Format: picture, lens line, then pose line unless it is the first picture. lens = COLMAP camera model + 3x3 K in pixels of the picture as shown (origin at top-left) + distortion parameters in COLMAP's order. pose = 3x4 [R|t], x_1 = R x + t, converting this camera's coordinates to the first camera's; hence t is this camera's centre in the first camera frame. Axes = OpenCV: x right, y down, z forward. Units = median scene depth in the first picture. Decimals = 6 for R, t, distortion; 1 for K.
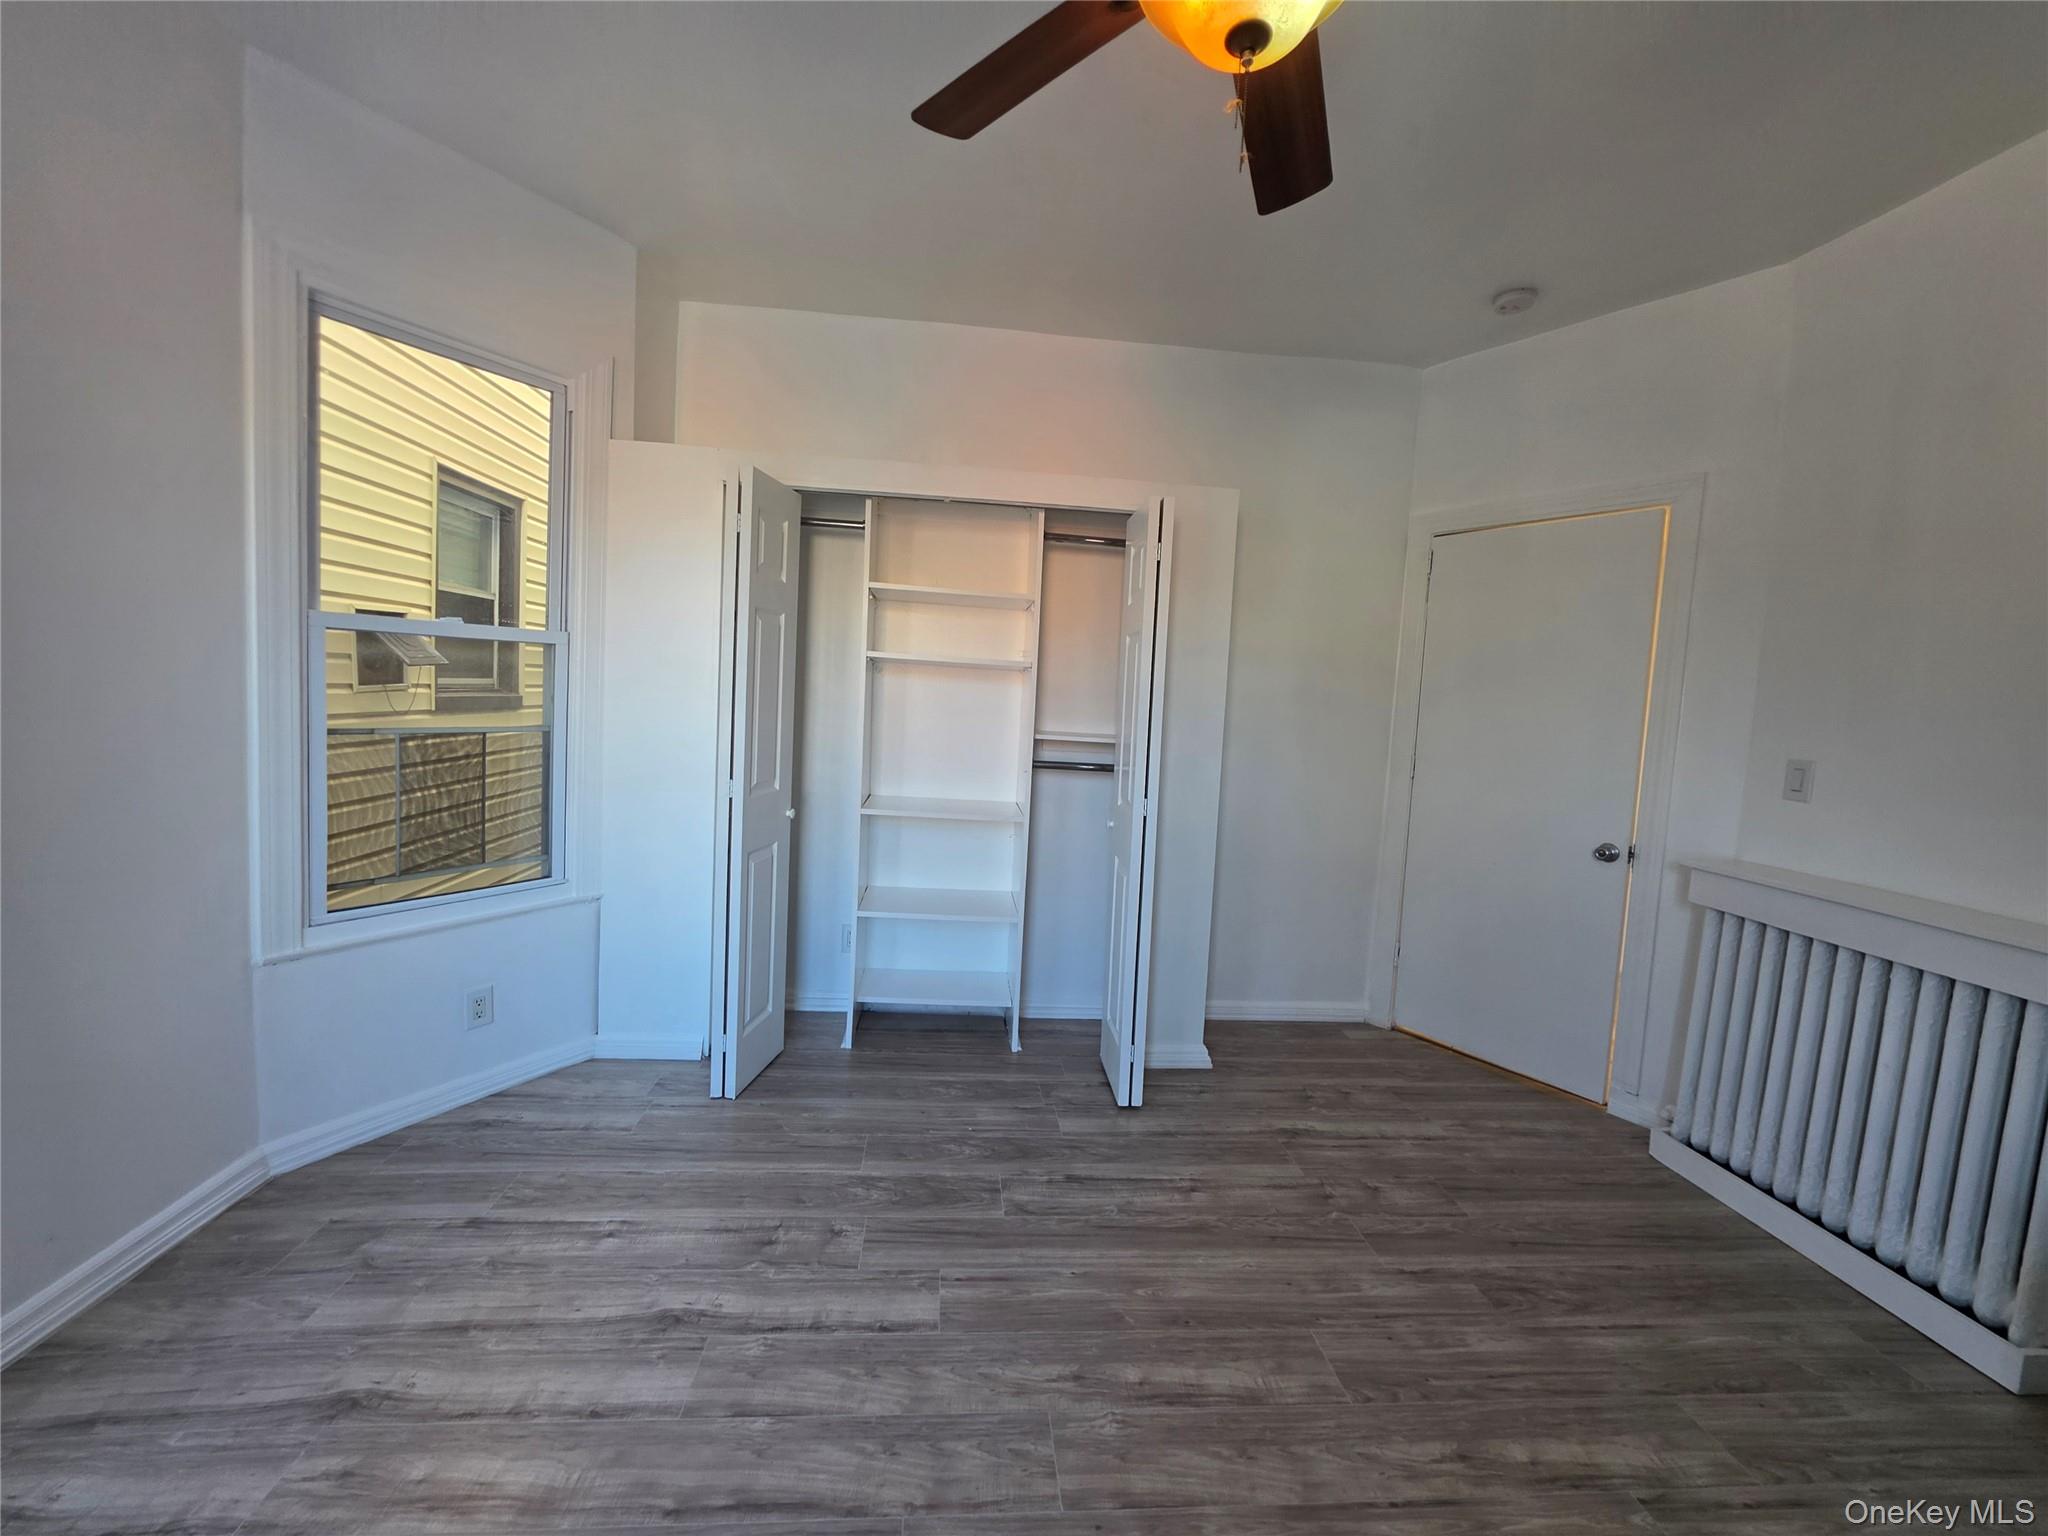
lens RADIAL K [[823.4, 0, 1024.0], [0, 823.4, 748.3], [0, 0, 1]] dist [-0.002502, 0.000092]
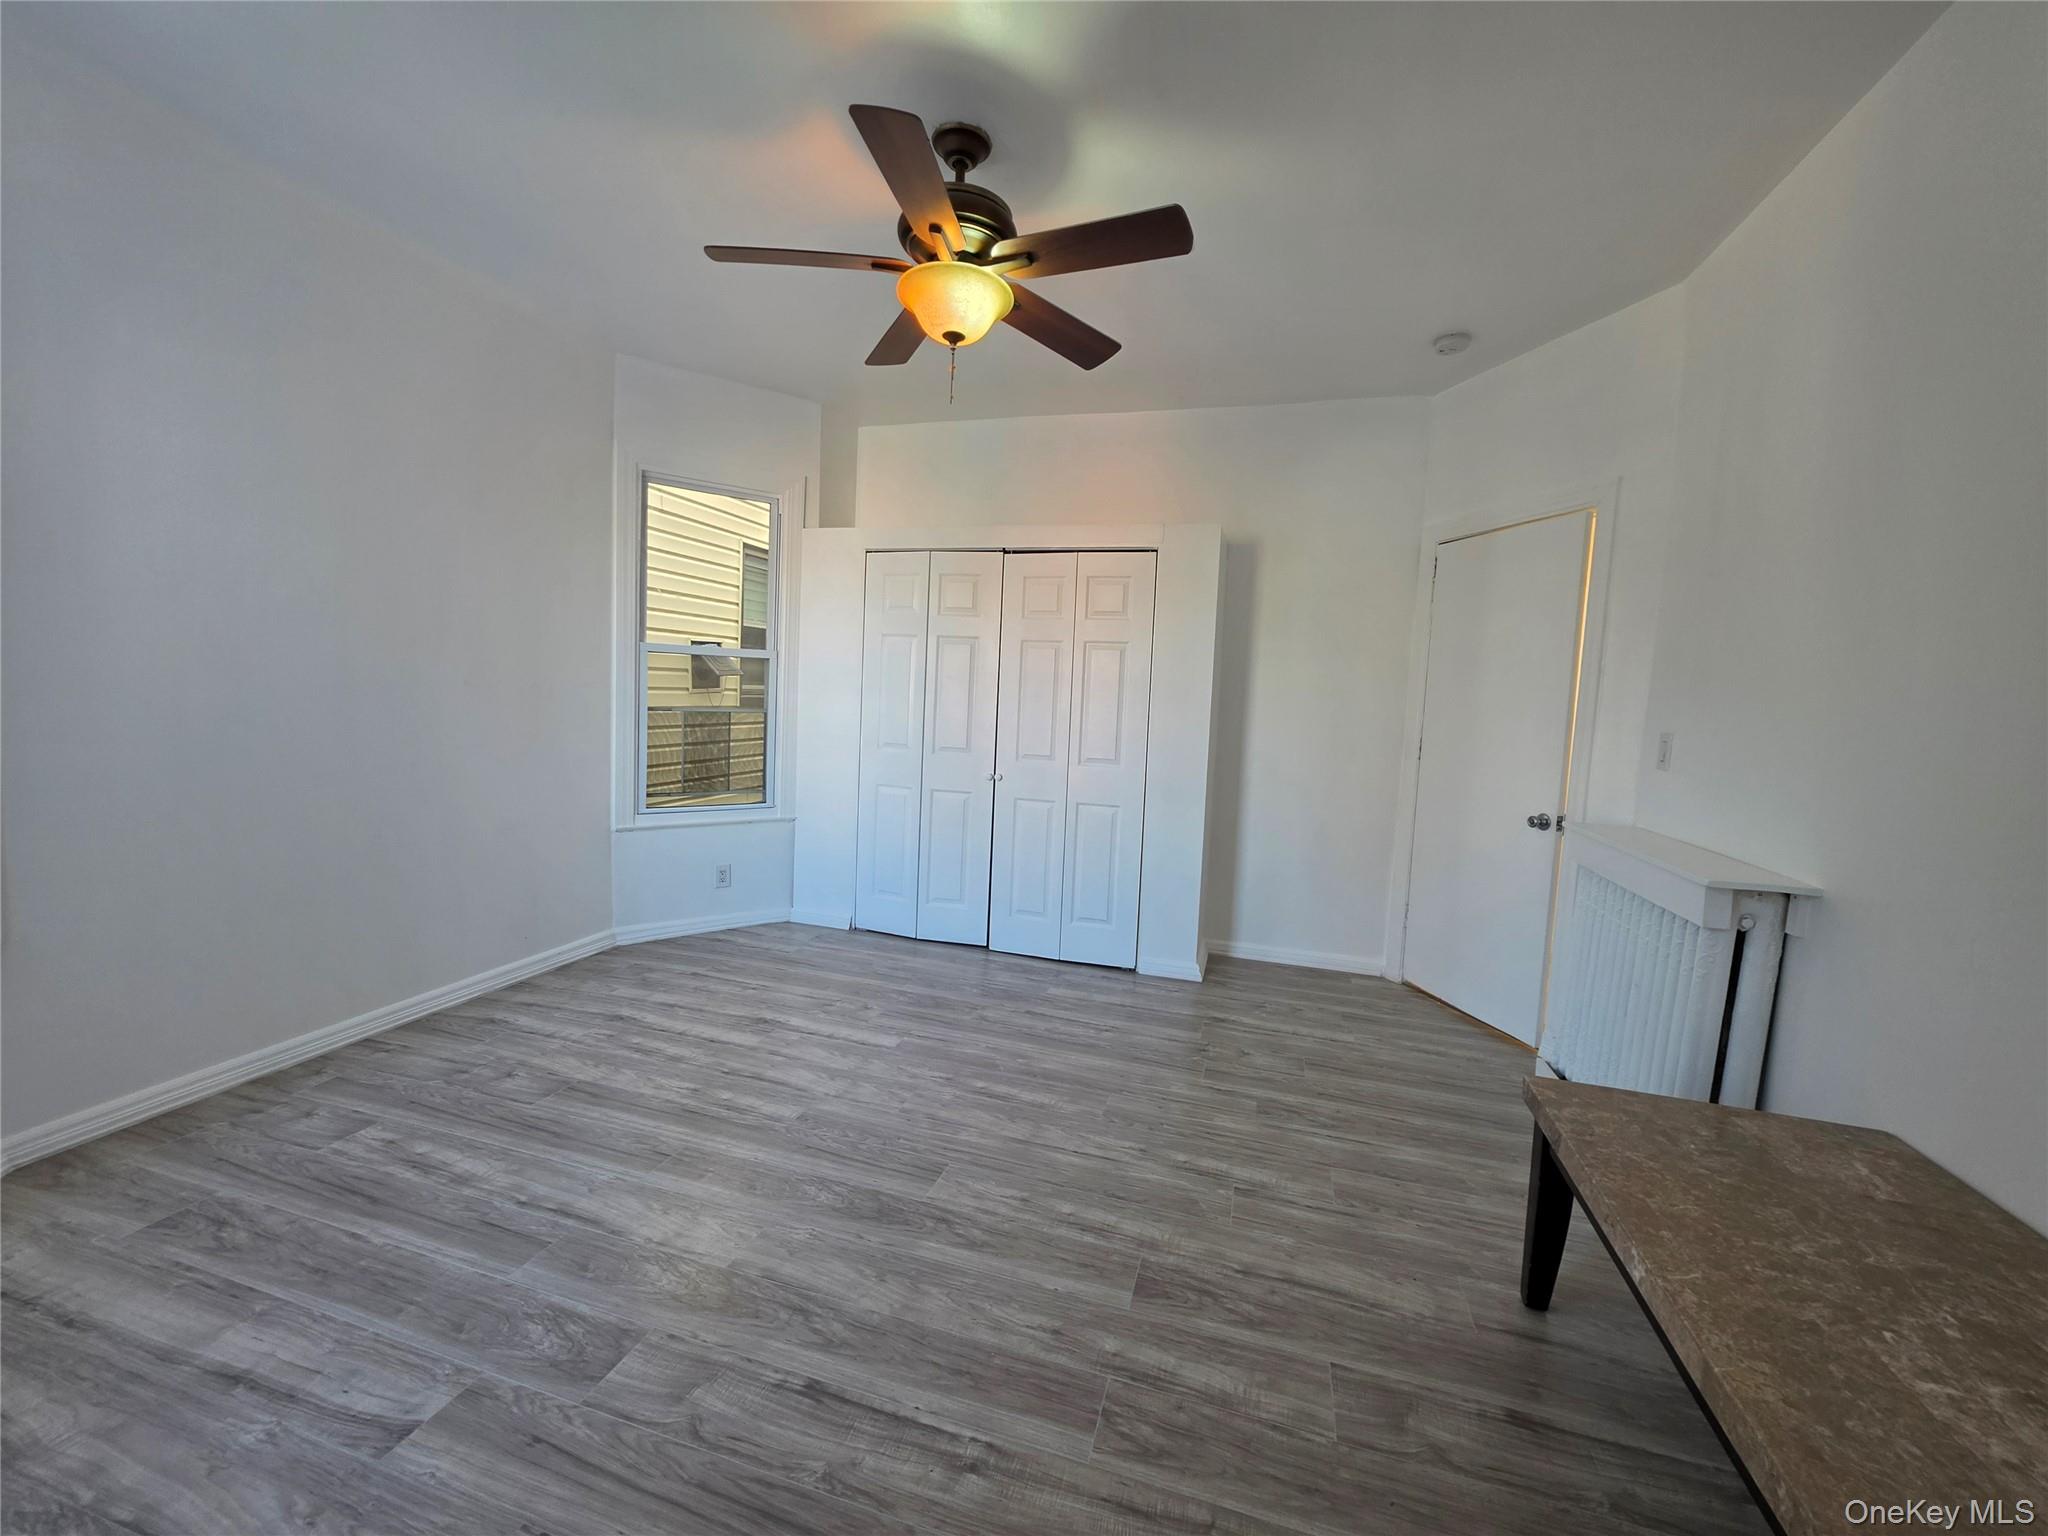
lens RADIAL K [[835.2, 0, 1025.9], [0, 835.2, 760.5], [0, 0, 1]] dist [-0.003310, -0.000139]
pose [[0.927389, 0.020018, -0.373561, 0.630985], [-0.021860, 0.999761, -0.000696, 0.078719], [0.373458, 0.008811, 0.927605, -0.408204]]
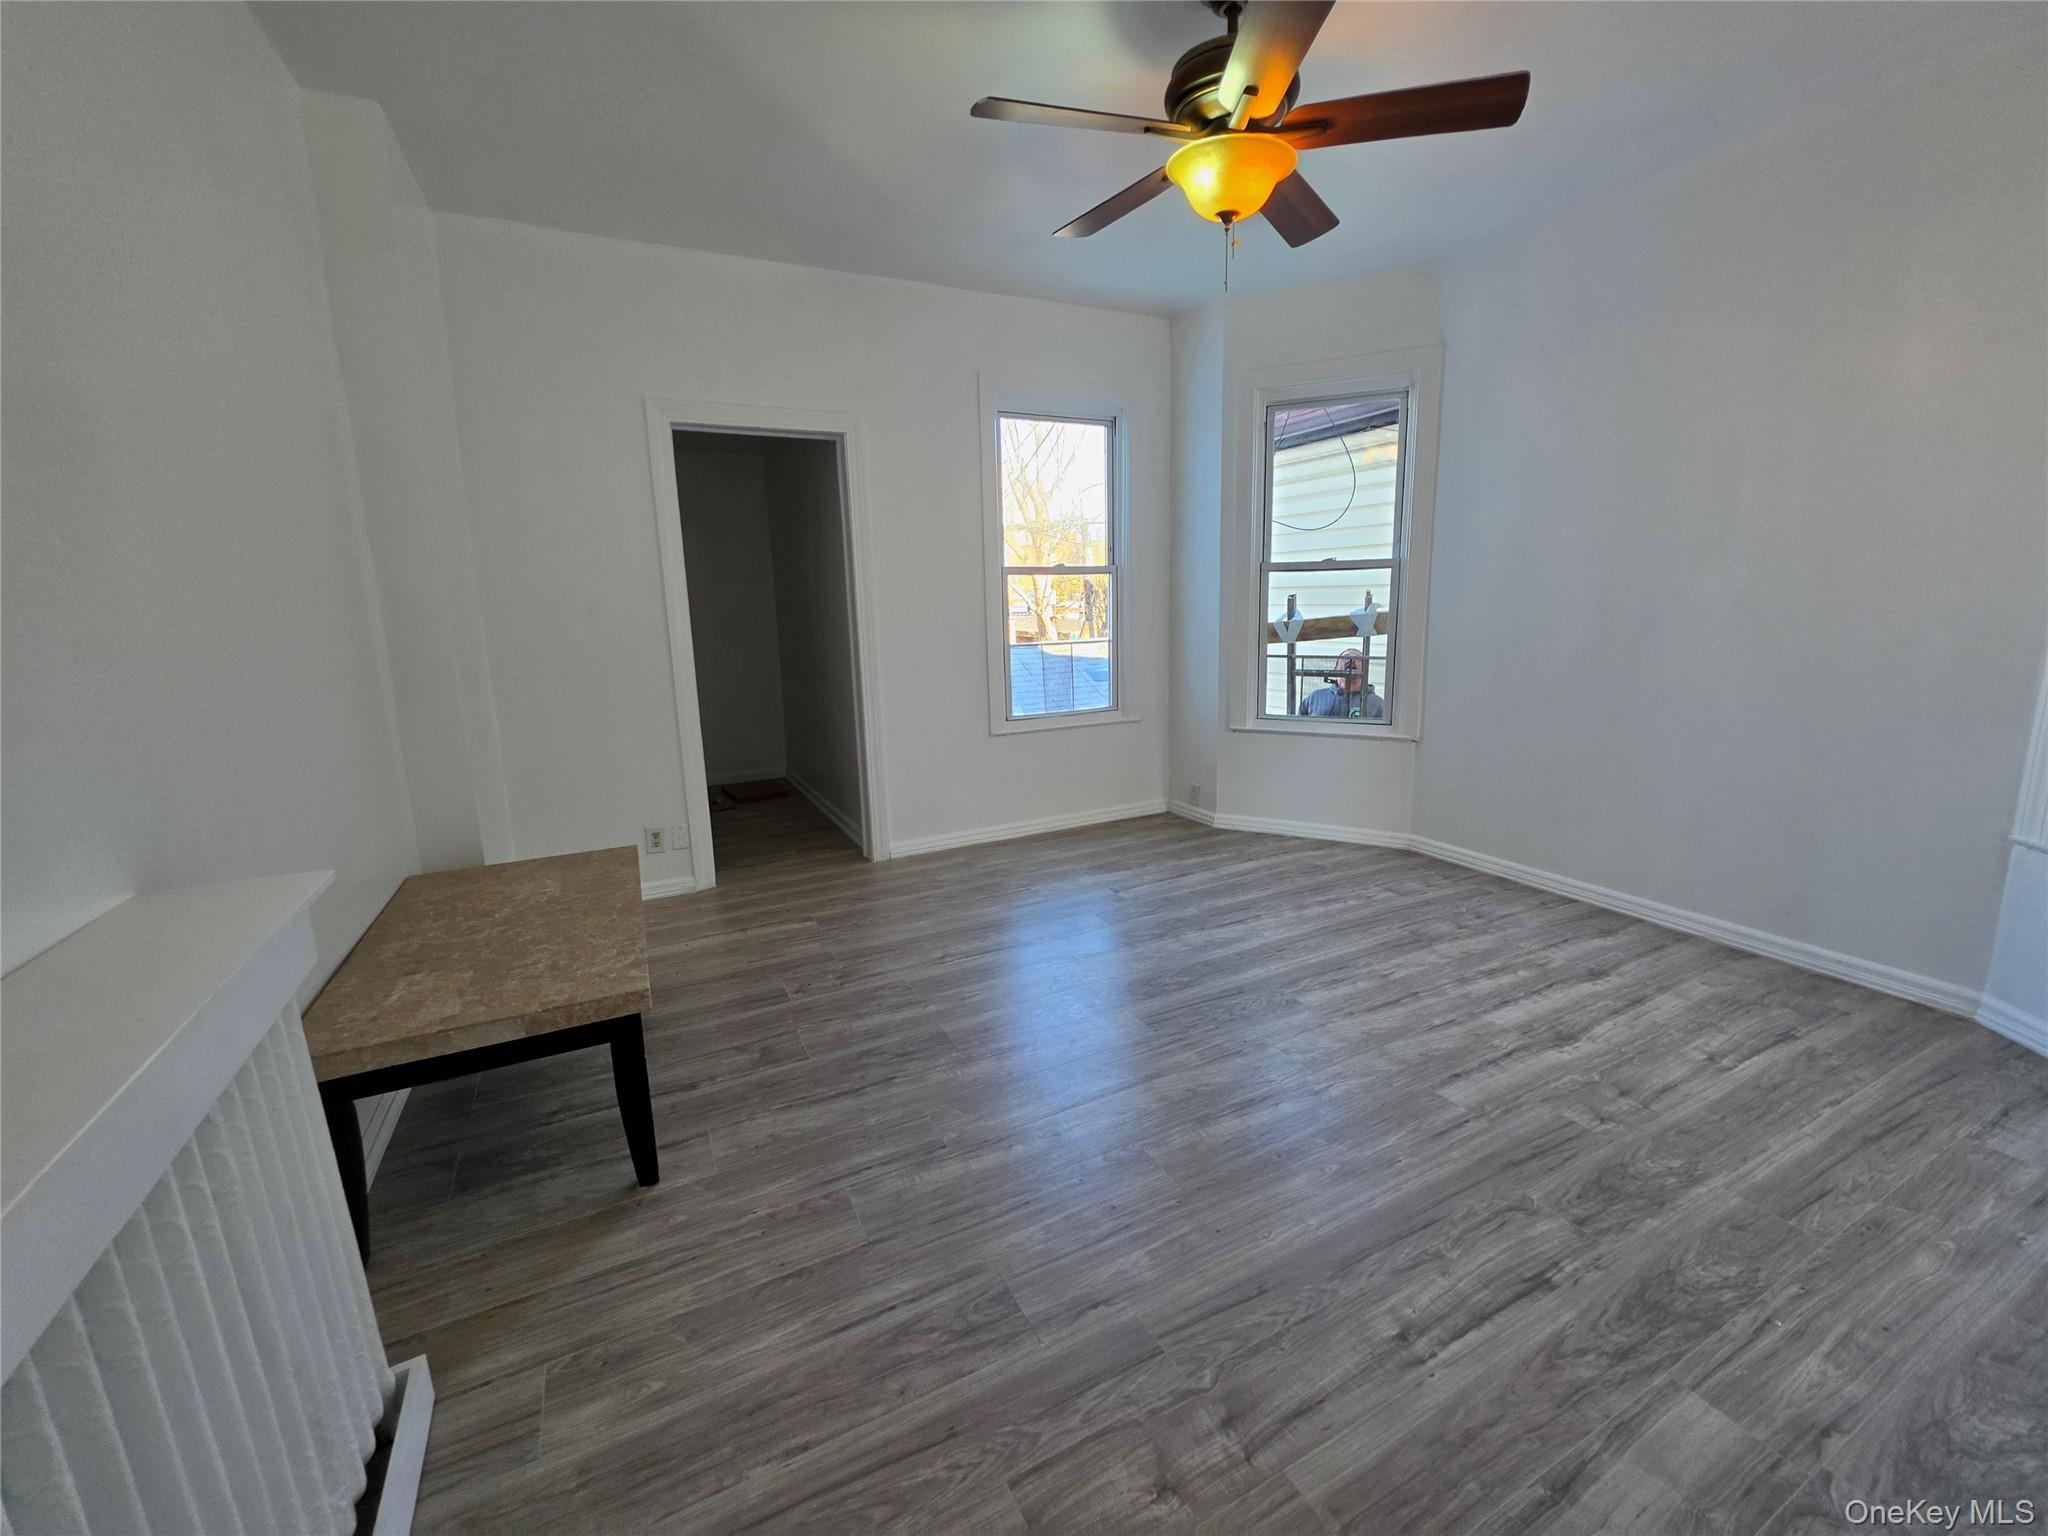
lens RADIAL K [[823.4, 0, 1024.0], [0, 823.4, 748.3], [0, 0, 1]] dist [-0.002502, 0.000092]
pose [[-0.930420, 0.037556, -0.364565, 0.736106], [-0.049348, 0.972839, 0.226162, -0.051973], [0.363157, 0.228416, -0.903296, 1.434288]]
